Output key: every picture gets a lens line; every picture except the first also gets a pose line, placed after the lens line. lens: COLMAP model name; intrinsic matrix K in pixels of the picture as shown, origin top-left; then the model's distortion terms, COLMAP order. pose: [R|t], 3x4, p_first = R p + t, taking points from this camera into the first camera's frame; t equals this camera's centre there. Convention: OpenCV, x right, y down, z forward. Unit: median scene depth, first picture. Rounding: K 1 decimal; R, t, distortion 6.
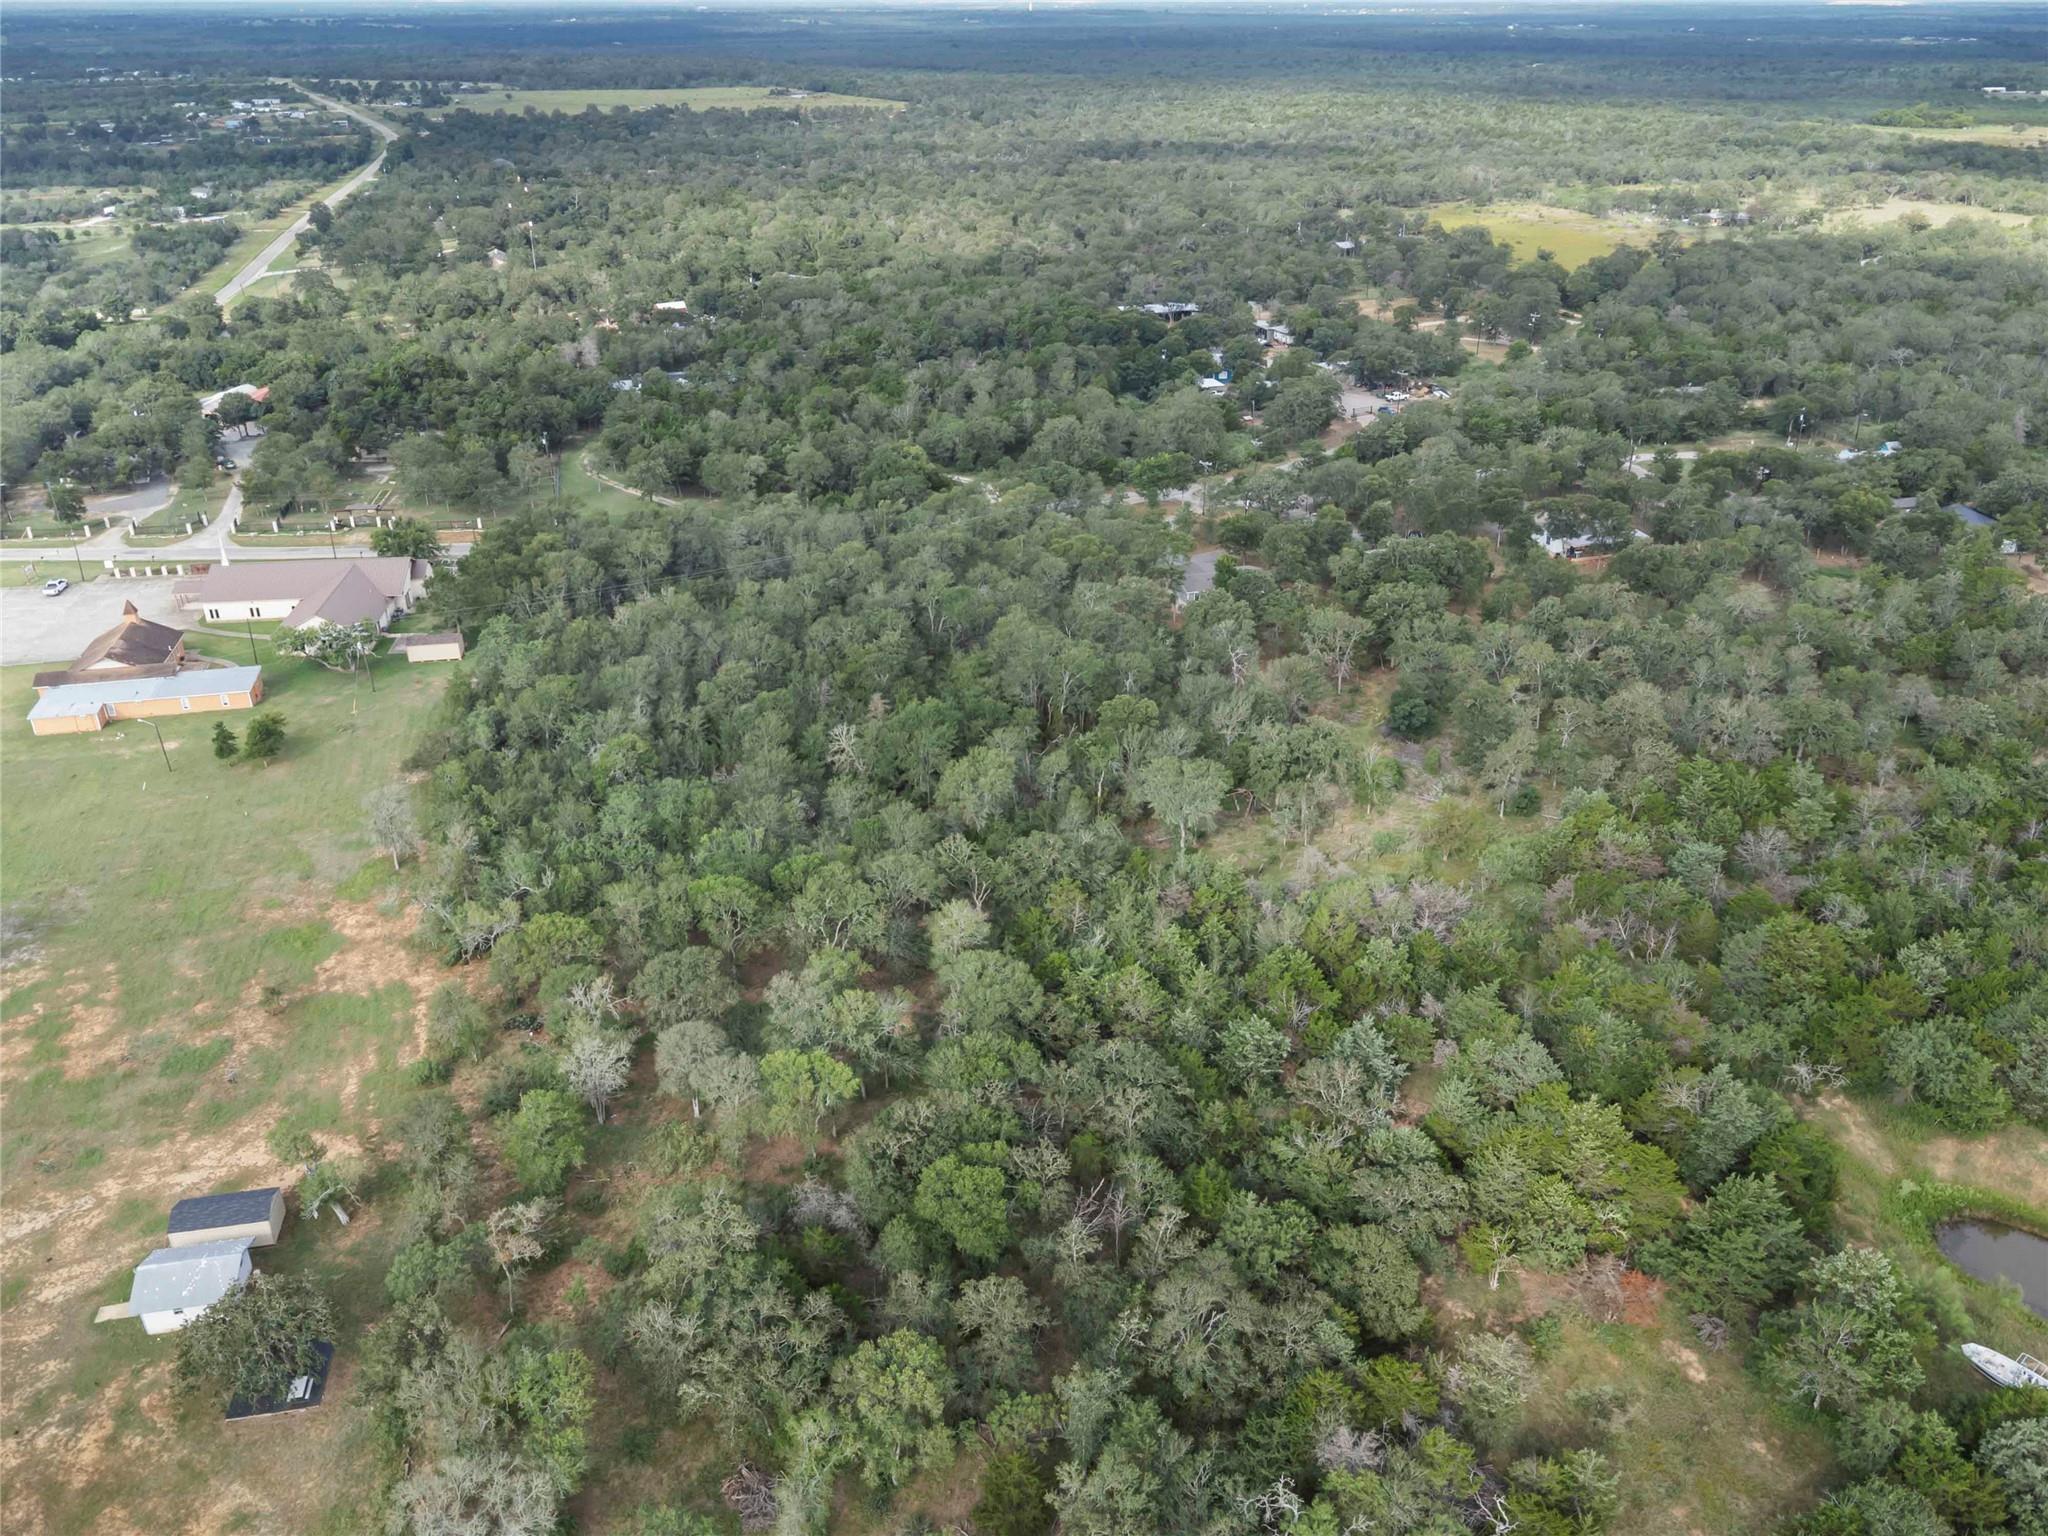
lens RADIAL K [[1464.4, 0, 1024.0], [0, 1464.4, 768.0], [0, 0, 1]] dist [0.016292, -0.012680]
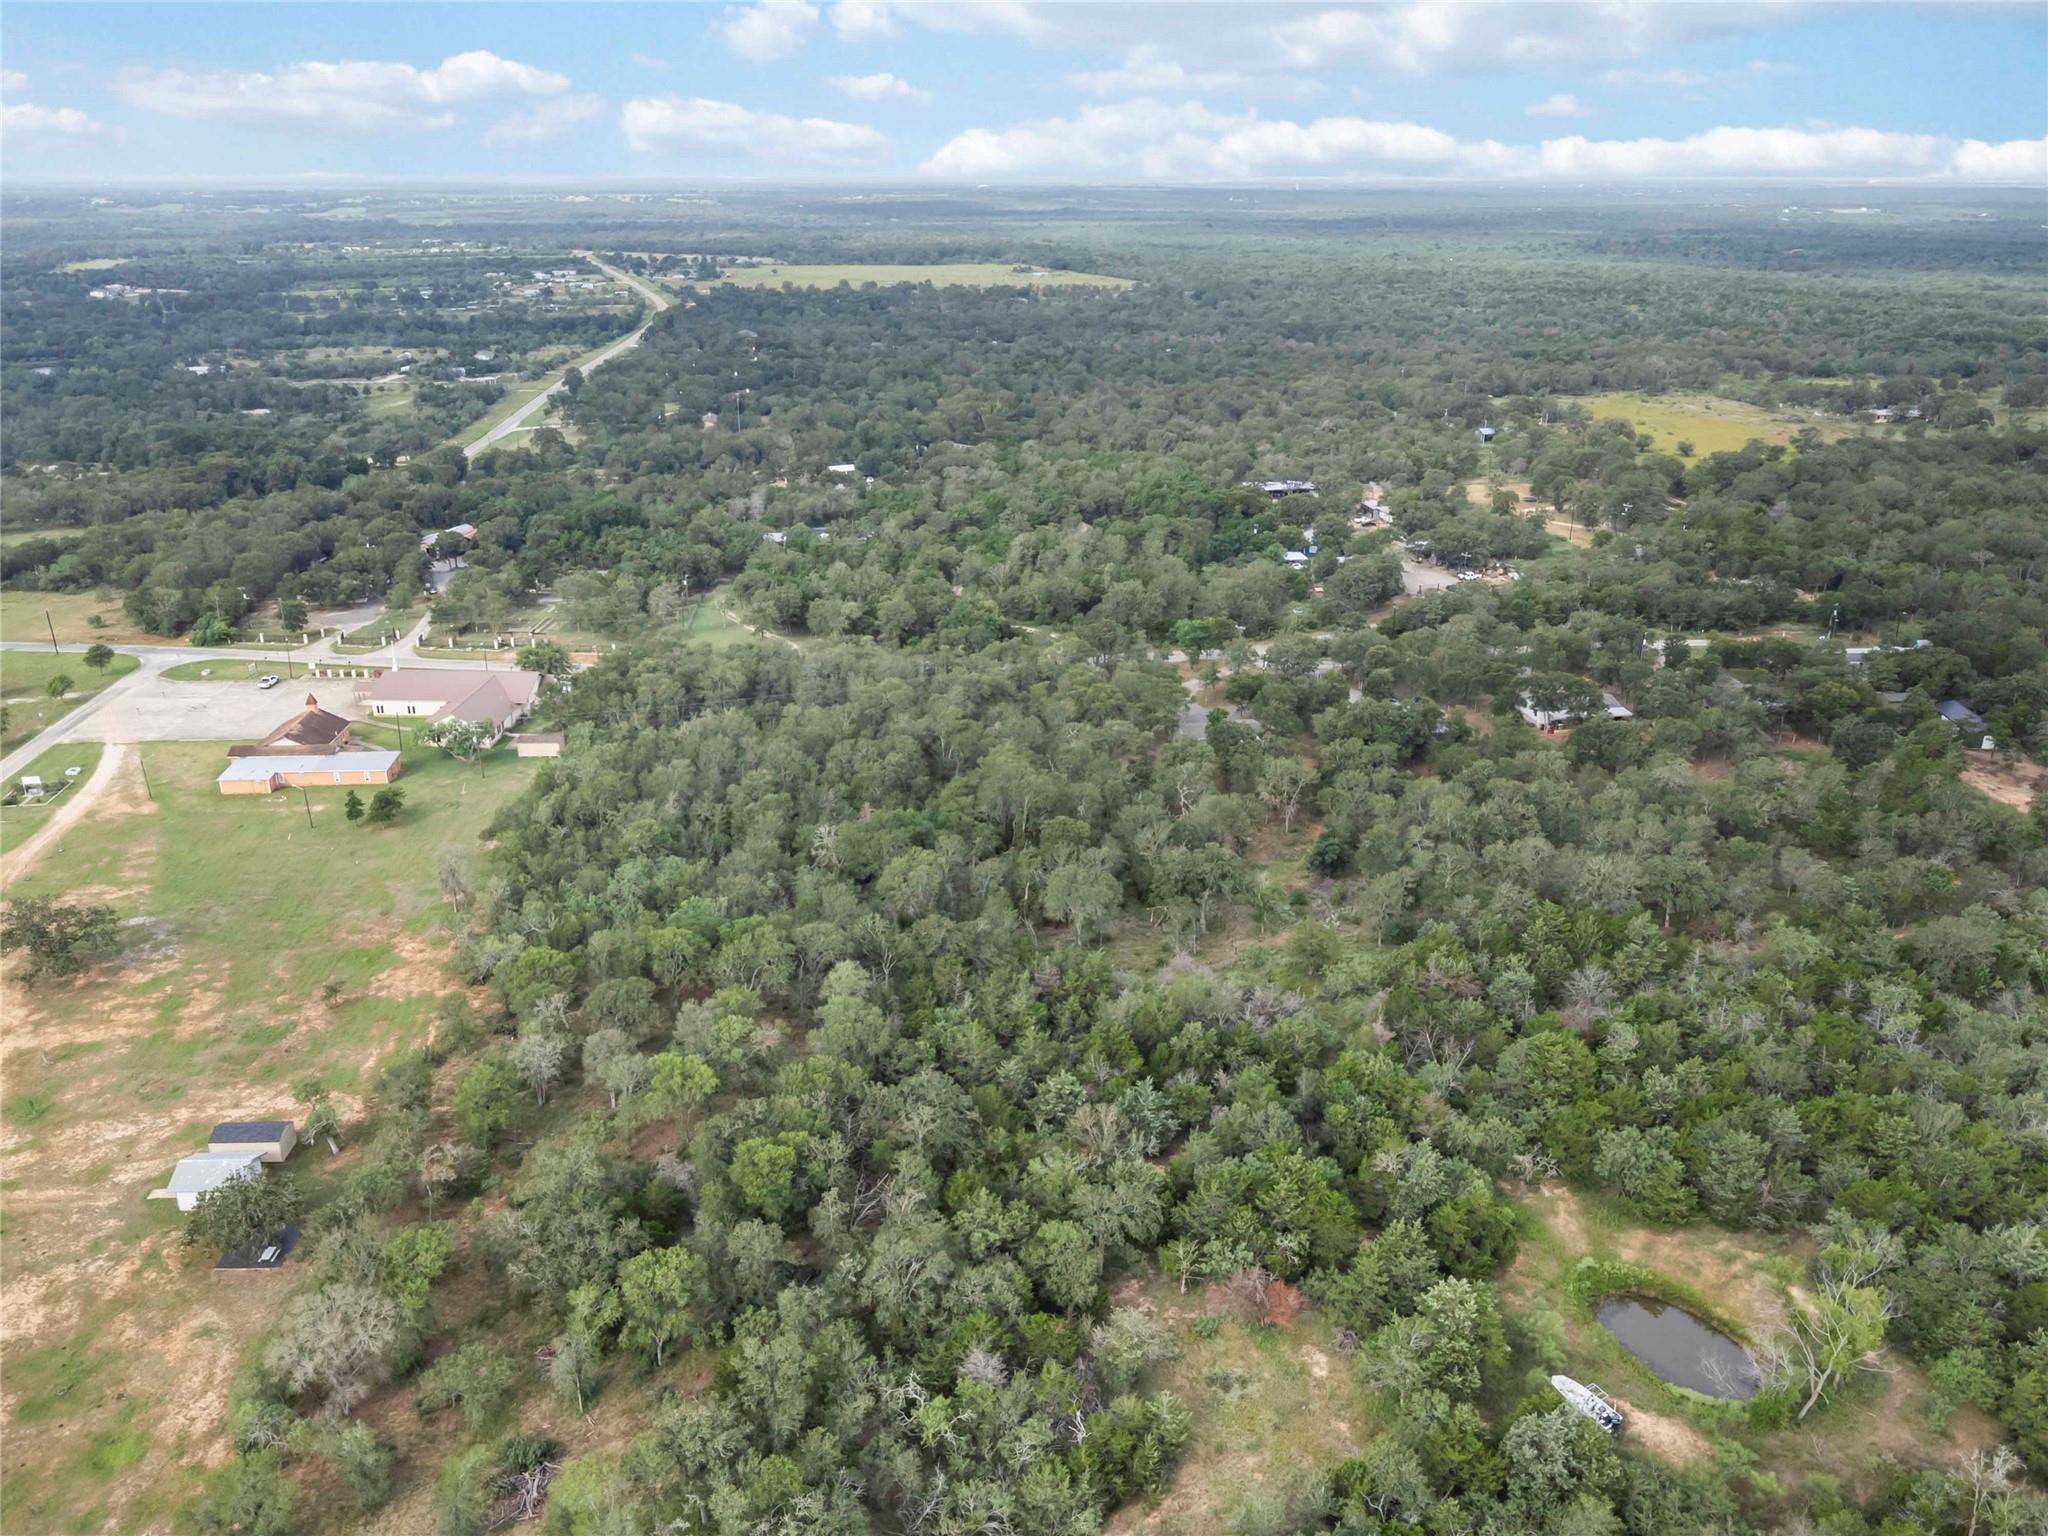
lens RADIAL K [[1464.4, 0, 1024.0], [0, 1464.4, 768.0], [0, 0, 1]] dist [0.016292, -0.012680]
pose [[0.987973, 0.061278, -0.141964, 0.148195], [-0.075581, 0.992346, -0.097655, 0.021450], [0.134893, 0.107210, 0.985043, -0.121486]]
